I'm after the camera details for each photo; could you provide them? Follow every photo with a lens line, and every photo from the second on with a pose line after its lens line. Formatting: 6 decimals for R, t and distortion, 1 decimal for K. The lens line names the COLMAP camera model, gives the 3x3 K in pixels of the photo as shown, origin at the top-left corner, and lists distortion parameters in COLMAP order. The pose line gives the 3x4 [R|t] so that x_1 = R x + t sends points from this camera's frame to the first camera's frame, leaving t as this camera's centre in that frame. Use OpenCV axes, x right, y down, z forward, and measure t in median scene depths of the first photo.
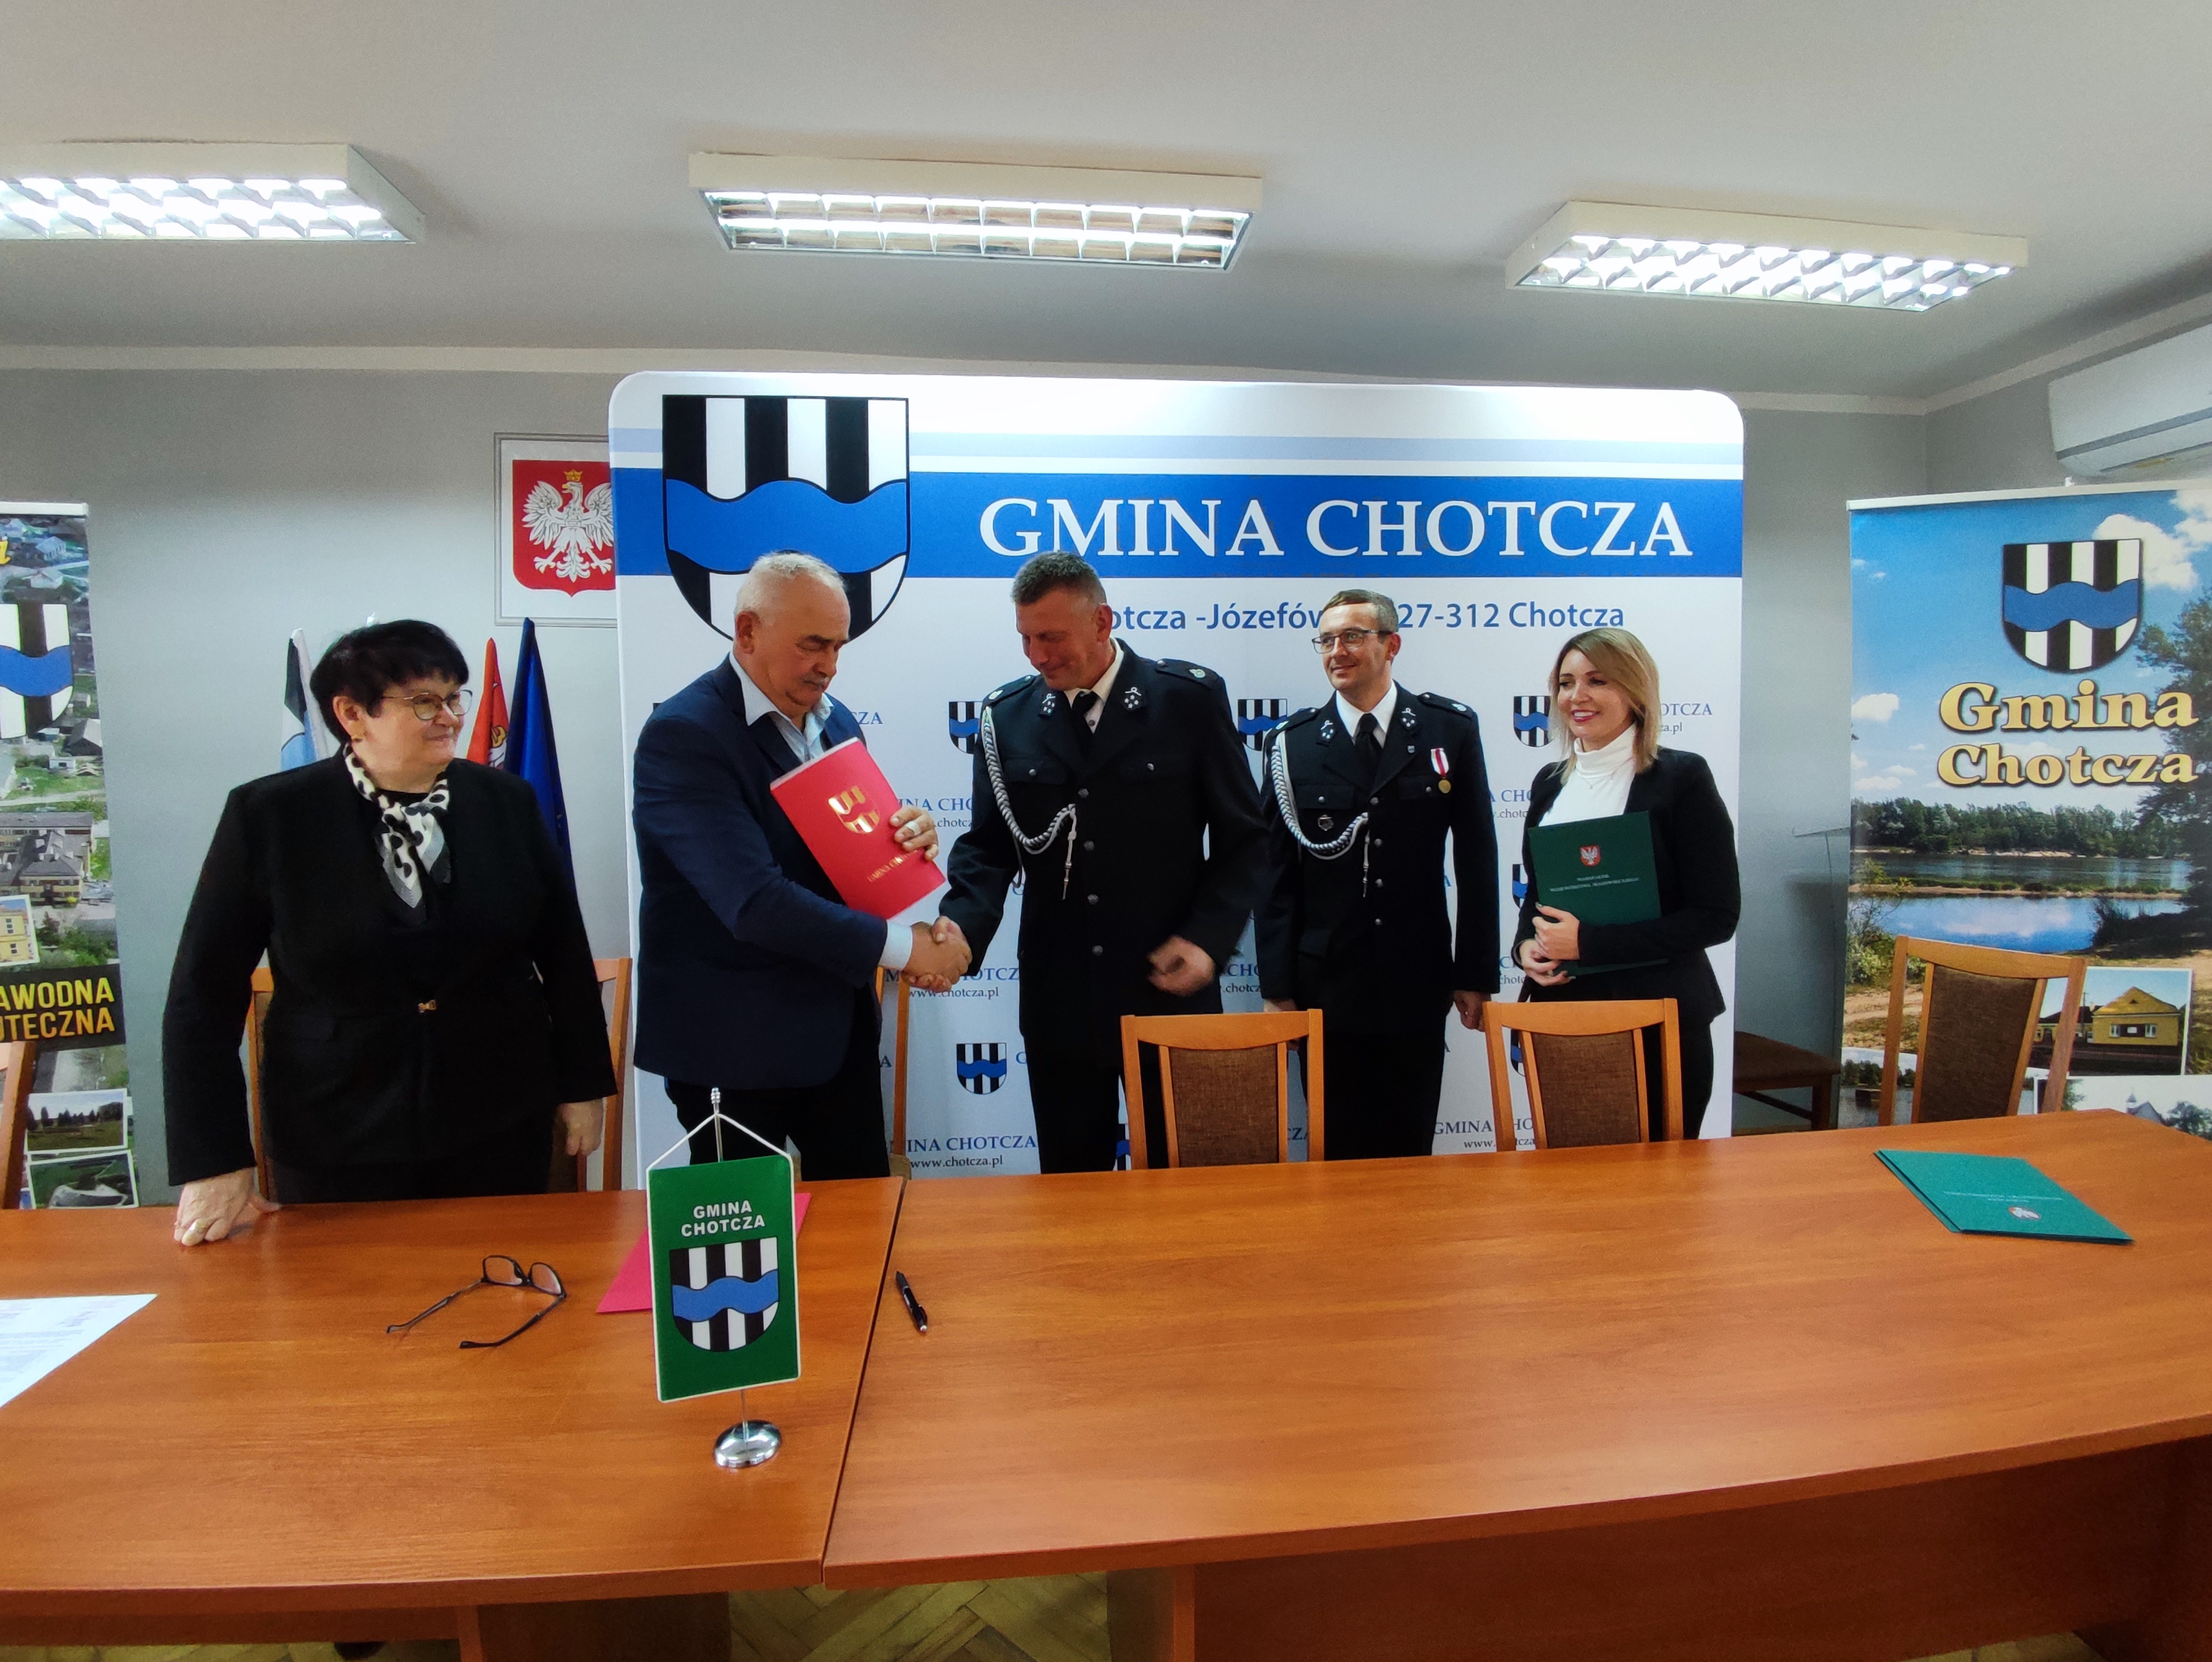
lens RADIAL K [[1069.6, 0, 1073.6], [0, 1069.6, 822.2], [0, 0, 1]] dist [-0.012795, -0.017257]
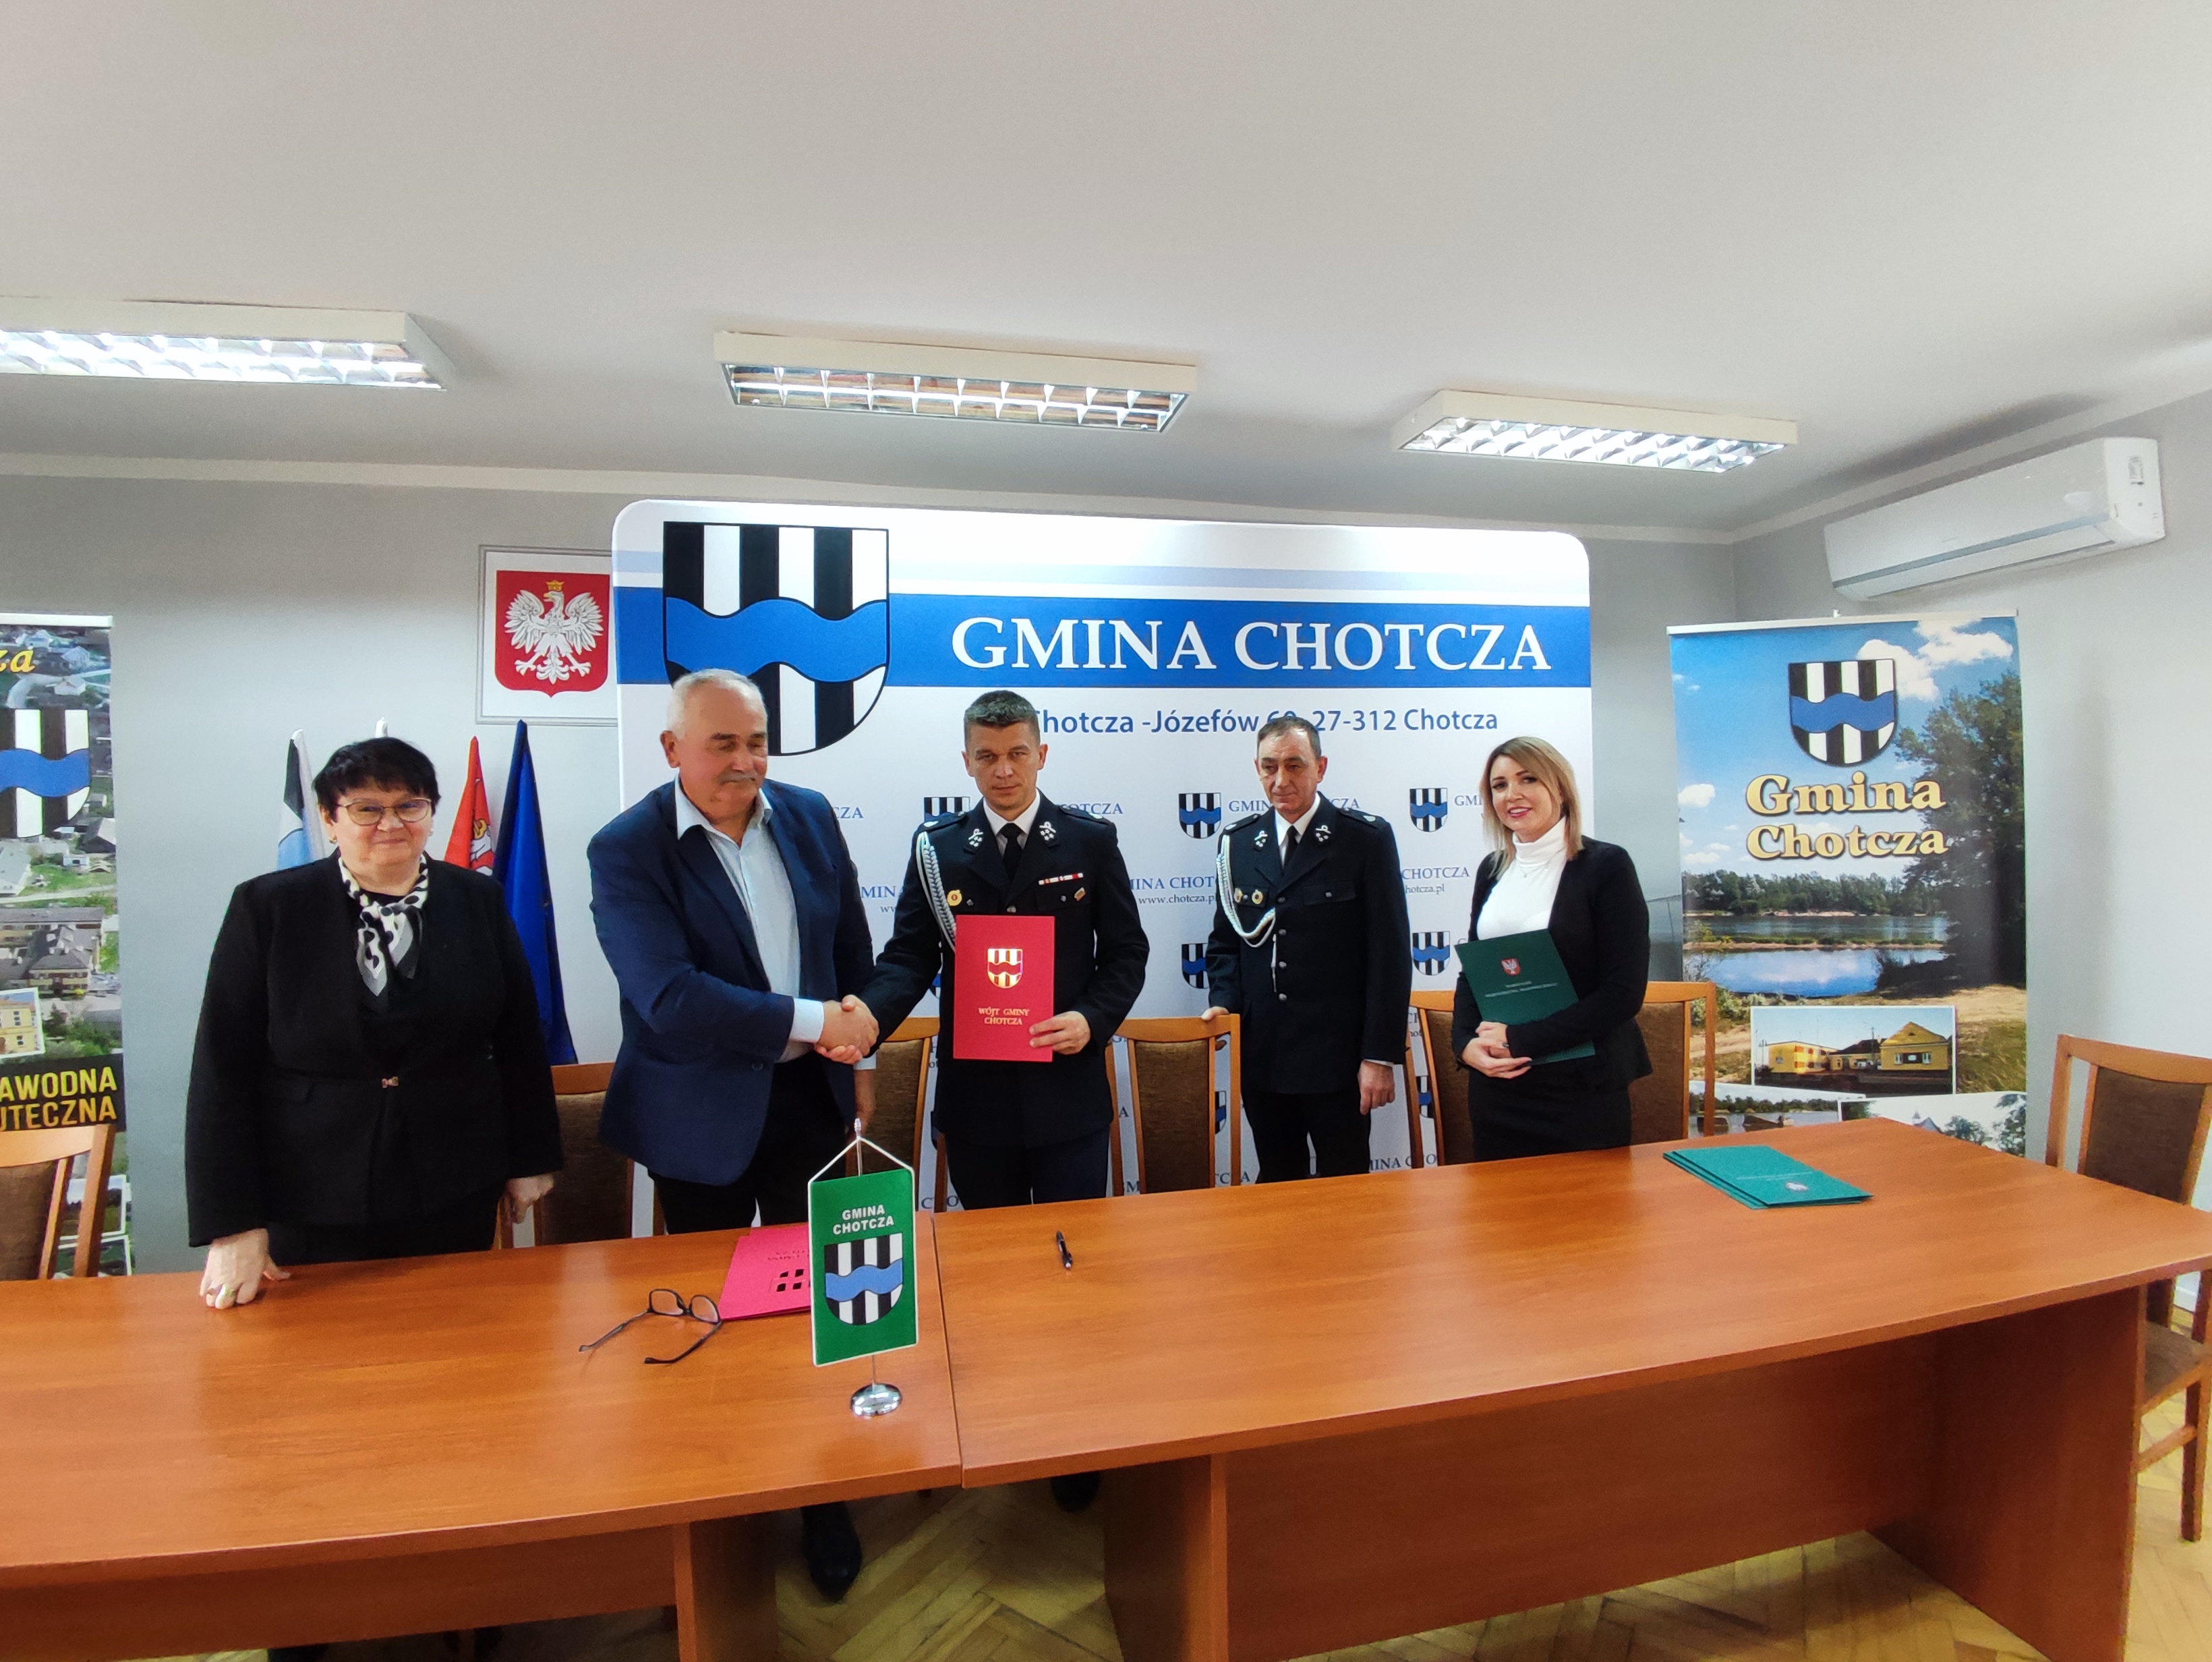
lens RADIAL K [[1099.5, 0, 1088.8], [0, 1099.5, 817.8], [0, 0, 1]] dist [-0.048288, 0.000043]
pose [[0.993599, -0.008646, 0.112637, -0.078993], [0.016423, 0.997530, -0.068300, -0.010476], [-0.111768, 0.069713, 0.991286, -0.158286]]
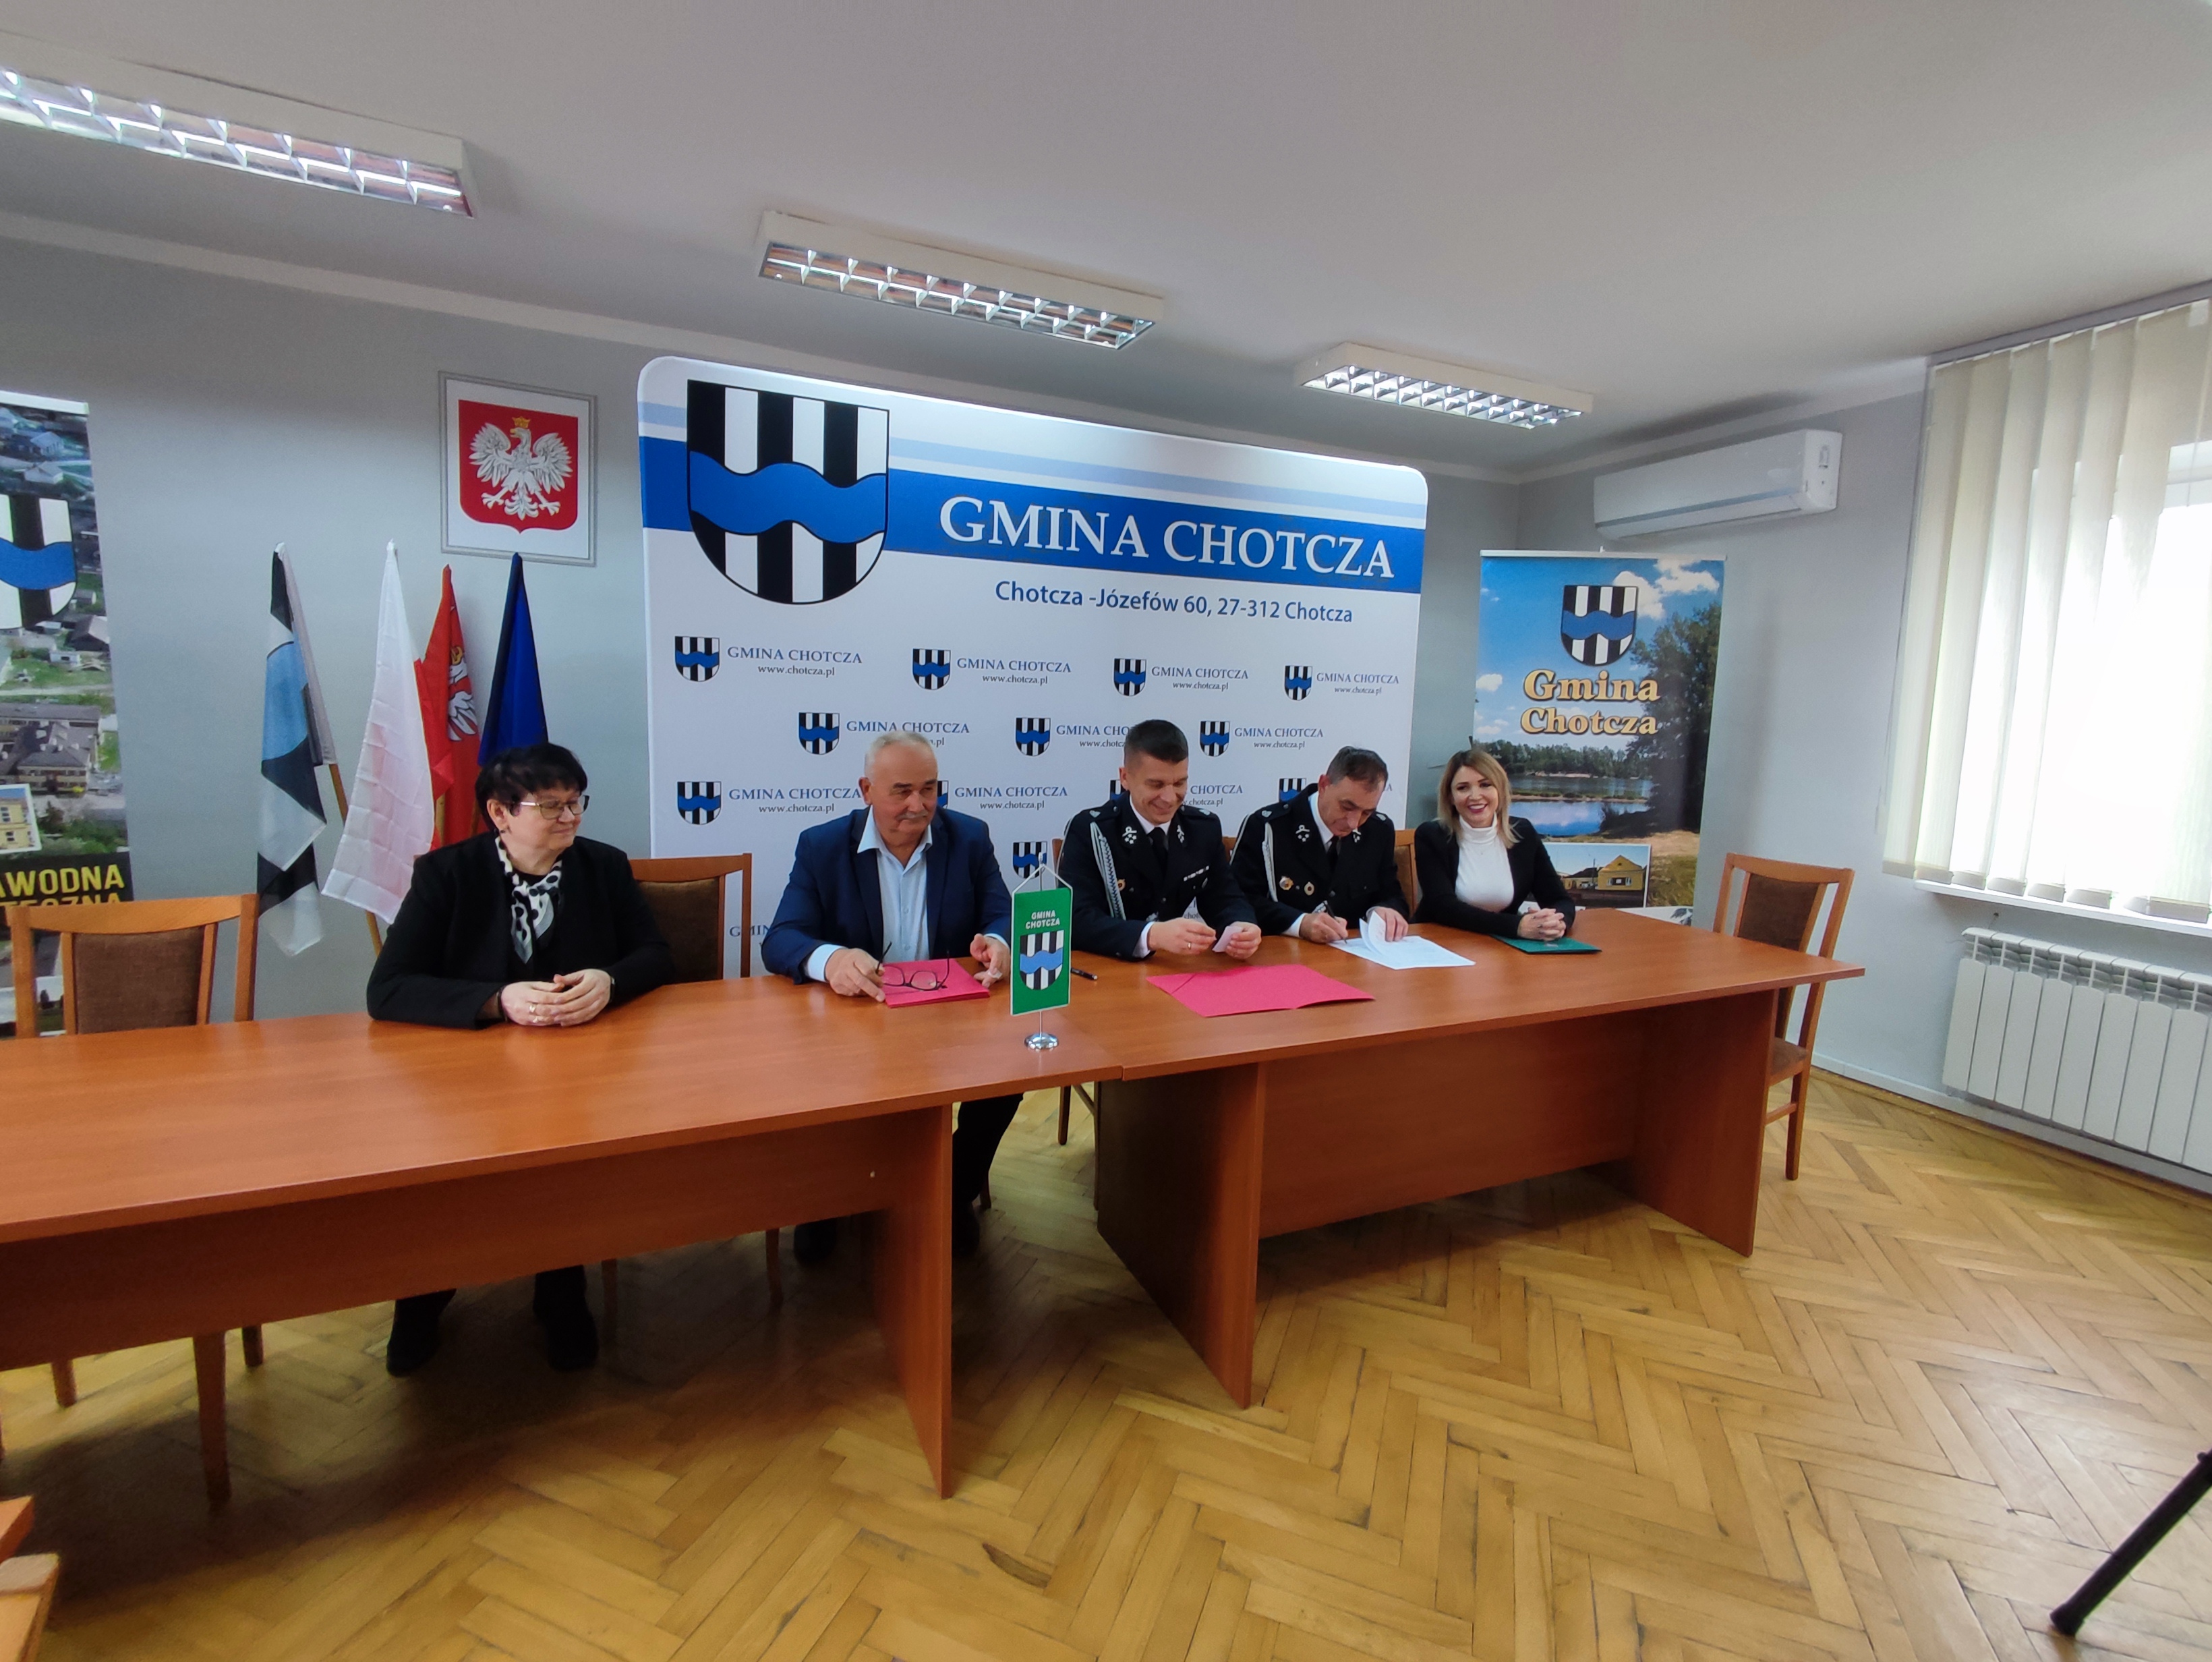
lens RADIAL K [[1046.8, 0, 1106.0], [0, 1046.8, 831.0], [0, 0, 1]] dist [0.003754, 0.000312]
pose [[0.942428, -0.002917, 0.334396, -0.340619], [-0.016411, 0.998354, 0.054960, 0.040418], [-0.334006, -0.057283, 0.940829, -0.330150]]
